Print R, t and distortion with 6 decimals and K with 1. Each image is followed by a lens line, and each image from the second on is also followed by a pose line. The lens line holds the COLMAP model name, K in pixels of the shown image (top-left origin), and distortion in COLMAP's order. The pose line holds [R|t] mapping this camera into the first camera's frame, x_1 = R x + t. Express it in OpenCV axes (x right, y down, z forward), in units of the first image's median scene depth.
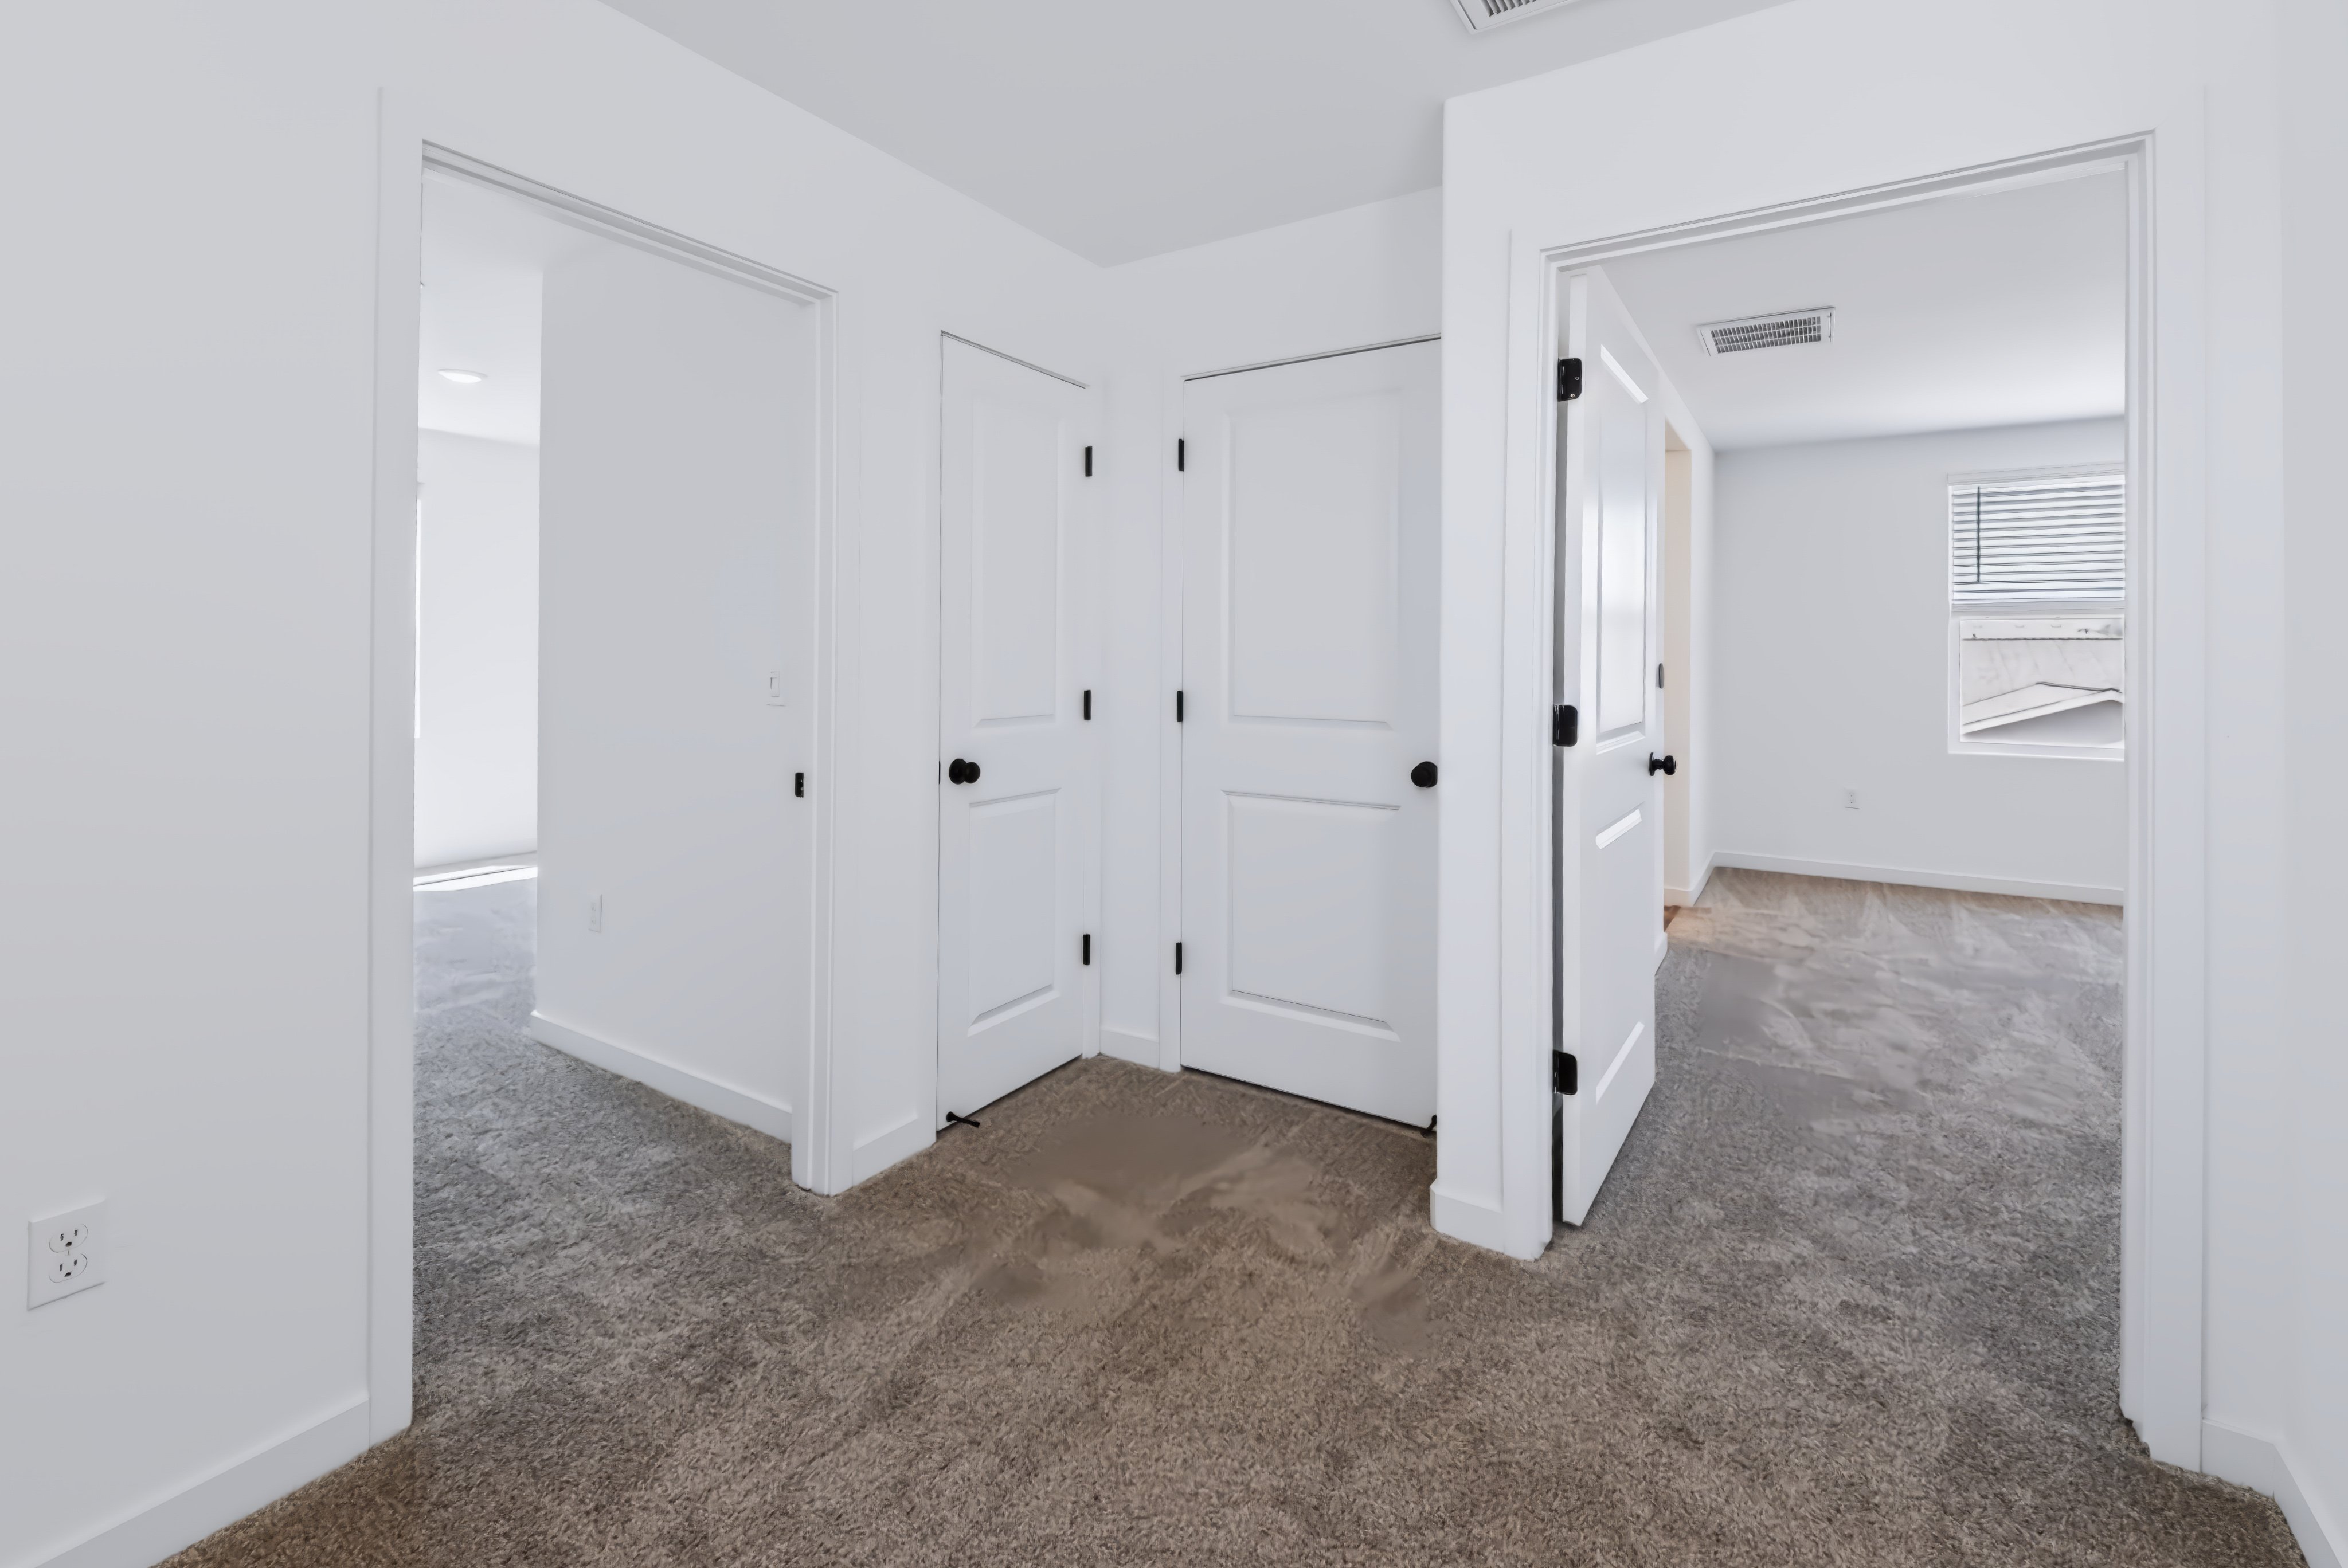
lens RADIAL K [[1024.0, 0, 1162.6], [0, 1024.0, 658.6], [0, 0, 1]] dist [0.001130, -0.001404]
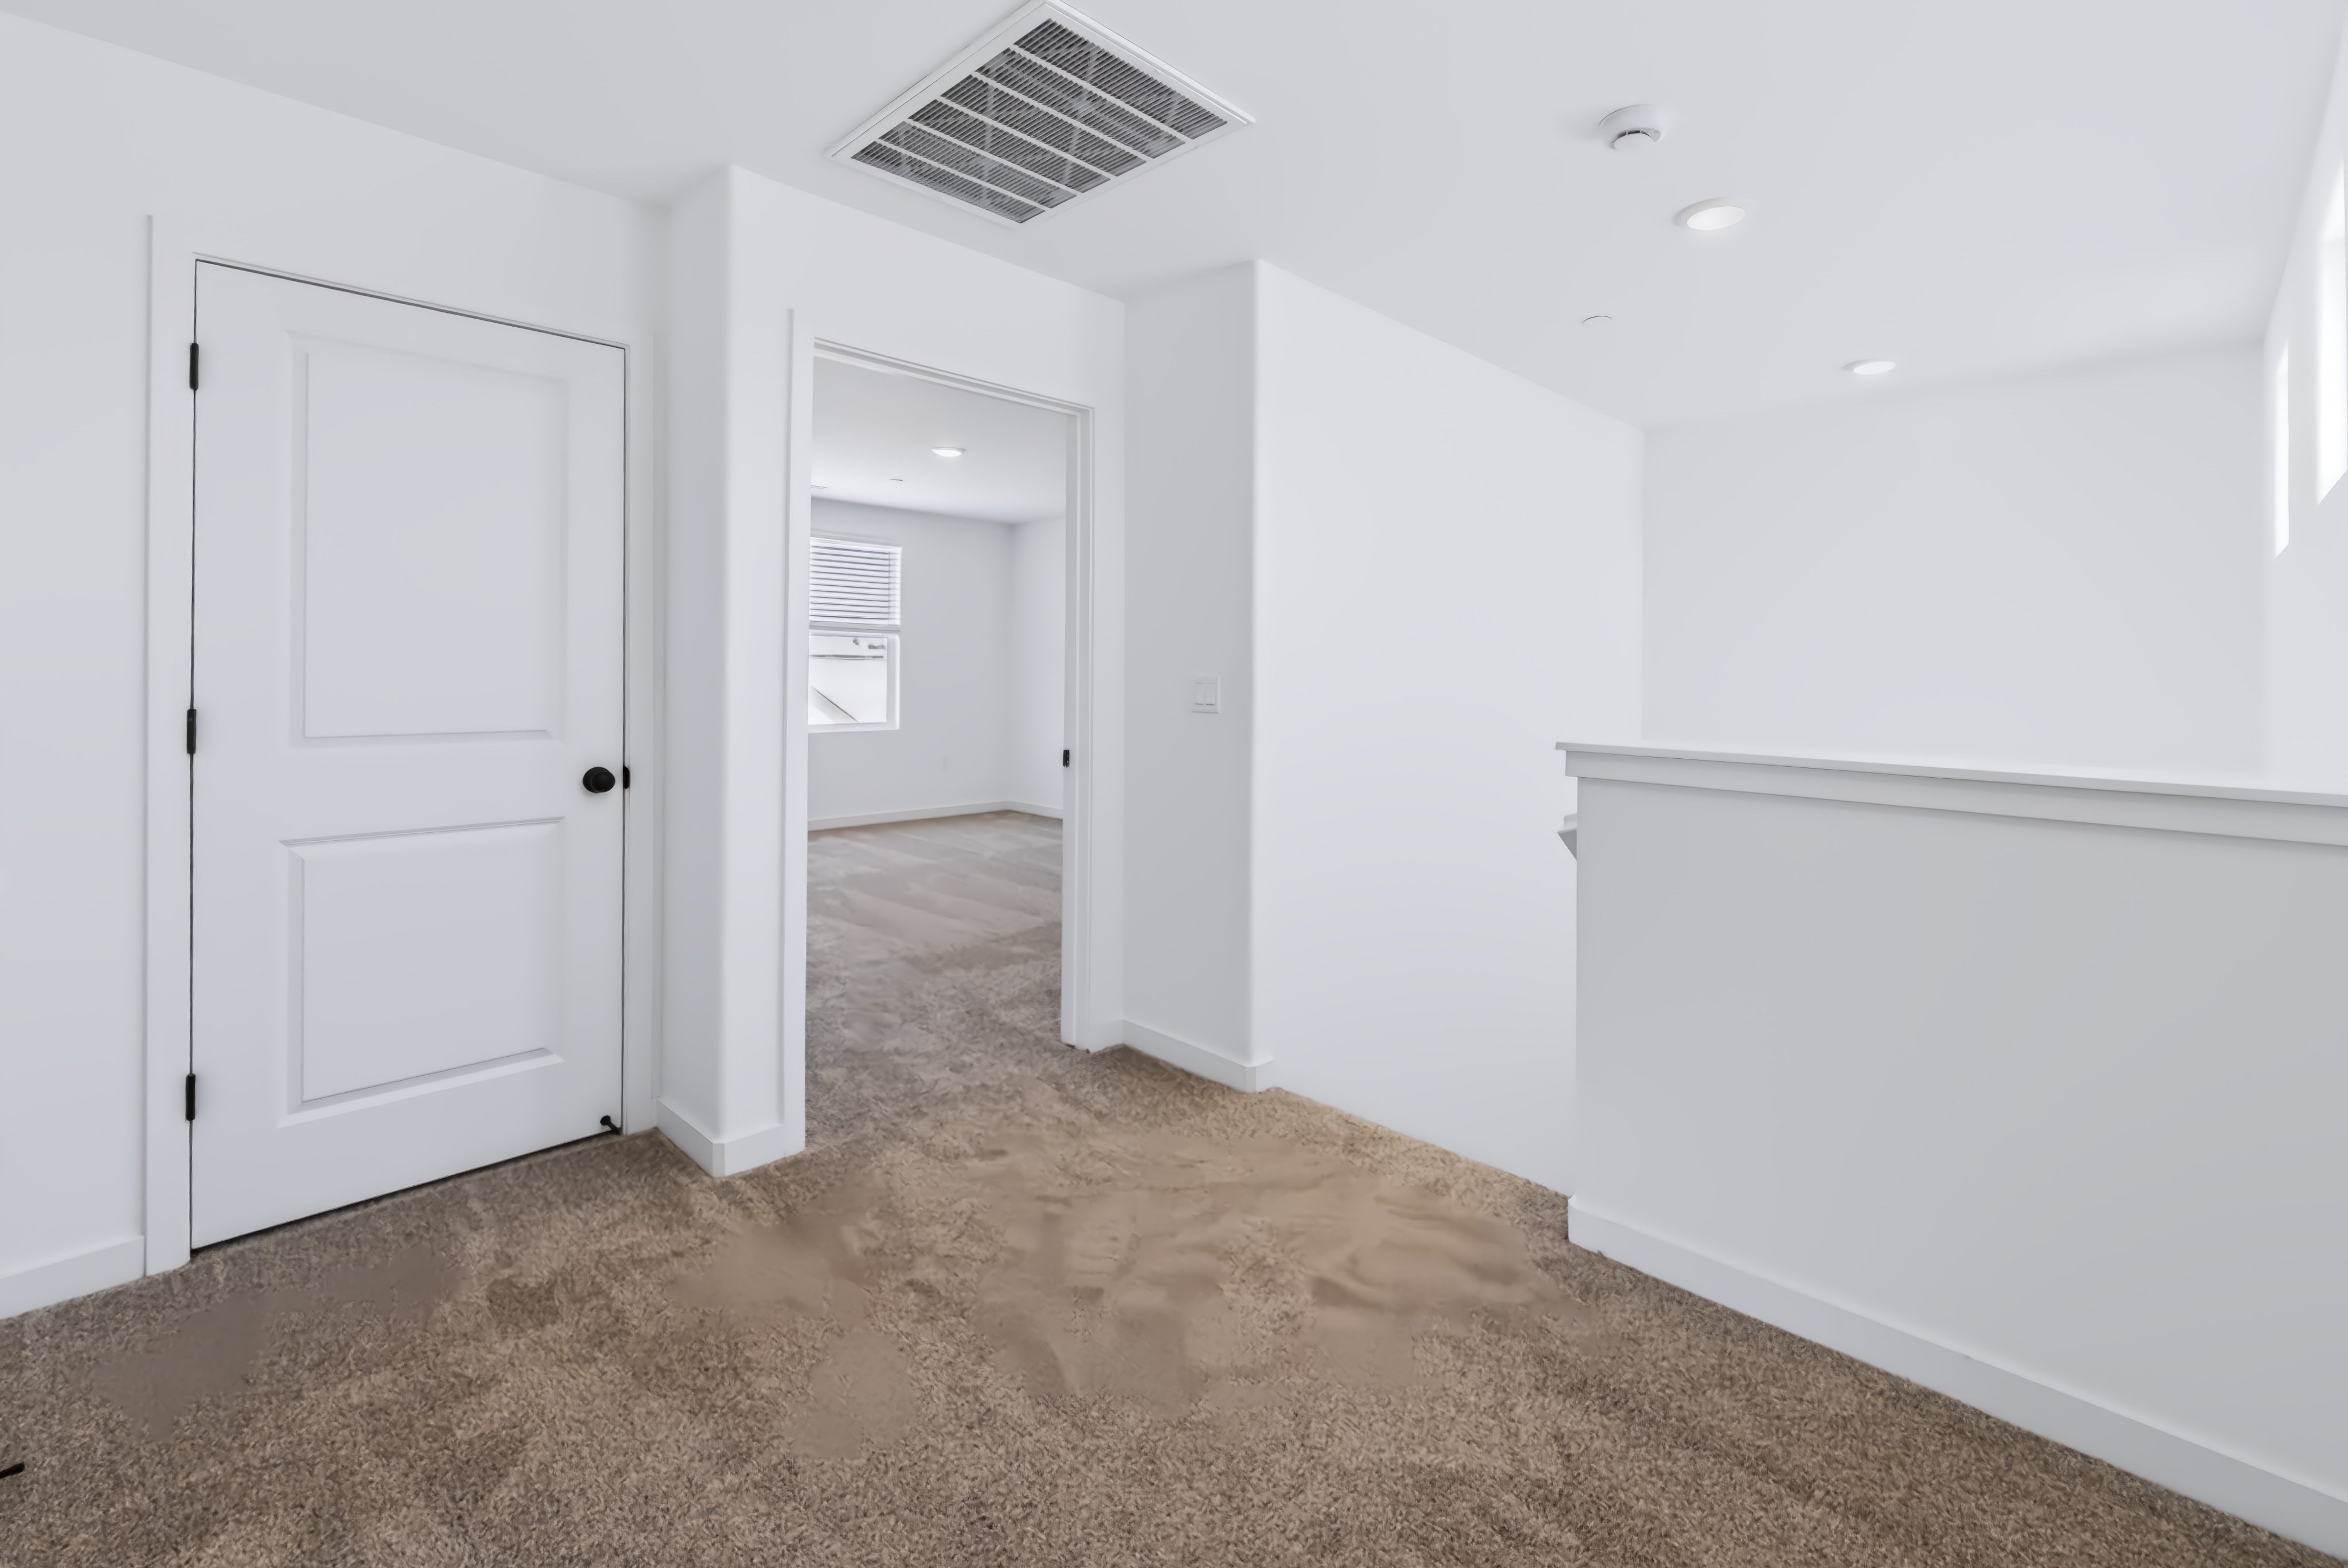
lens RADIAL K [[1024.0, 0, 1162.6], [0, 1024.0, 658.6], [0, 0, 1]] dist [0.001130, -0.001404]
pose [[0.216755, 0.010677, 0.976168, -0.725104], [0.001114, 0.999937, -0.011184, 0.007321], [-0.976226, 0.003511, 0.216729, 0.291186]]
